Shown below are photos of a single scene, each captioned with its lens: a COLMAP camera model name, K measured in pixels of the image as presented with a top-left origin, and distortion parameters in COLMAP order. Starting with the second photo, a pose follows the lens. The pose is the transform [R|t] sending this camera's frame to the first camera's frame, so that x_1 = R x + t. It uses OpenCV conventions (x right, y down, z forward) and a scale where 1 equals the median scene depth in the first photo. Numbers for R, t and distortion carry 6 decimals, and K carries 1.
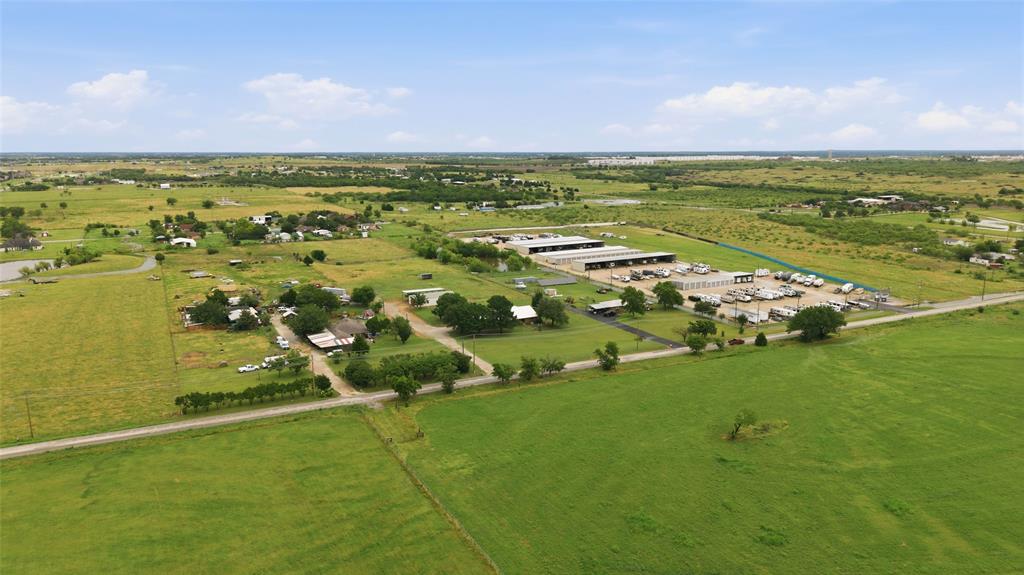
lens RADIAL K [[681.3, 0, 512.2], [0, 681.3, 287.5], [0, 0, 1]] dist [0.002507, -0.001880]
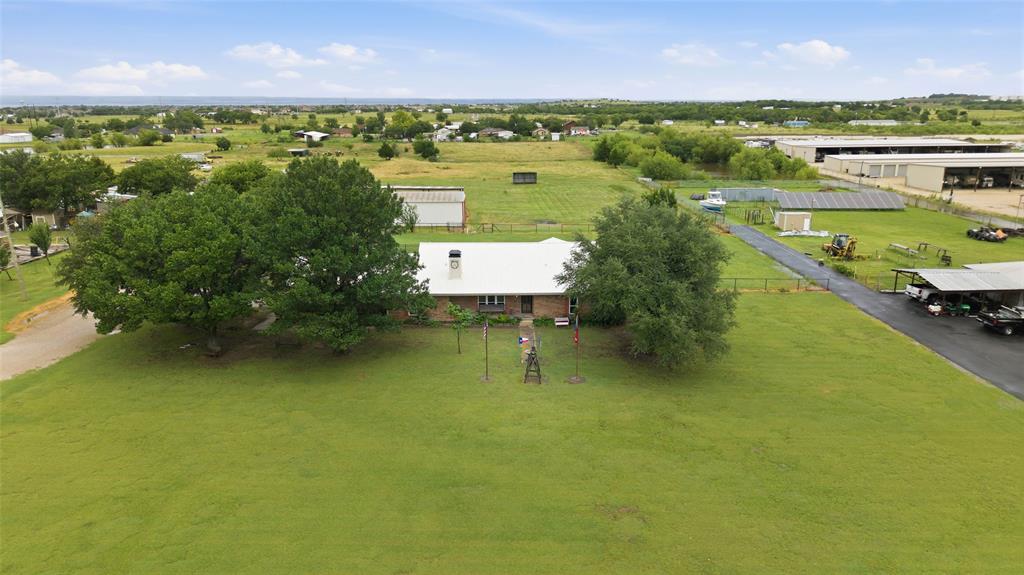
lens RADIAL K [[681.3, 0, 511.7], [0, 681.3, 287.5], [0, 0, 1]] dist [0.002507, -0.001880]
pose [[0.883281, 0.123470, -0.452293, 0.082991], [-0.092444, 0.991627, 0.090167, 0.019762], [0.459639, -0.037831, 0.887300, 0.621944]]
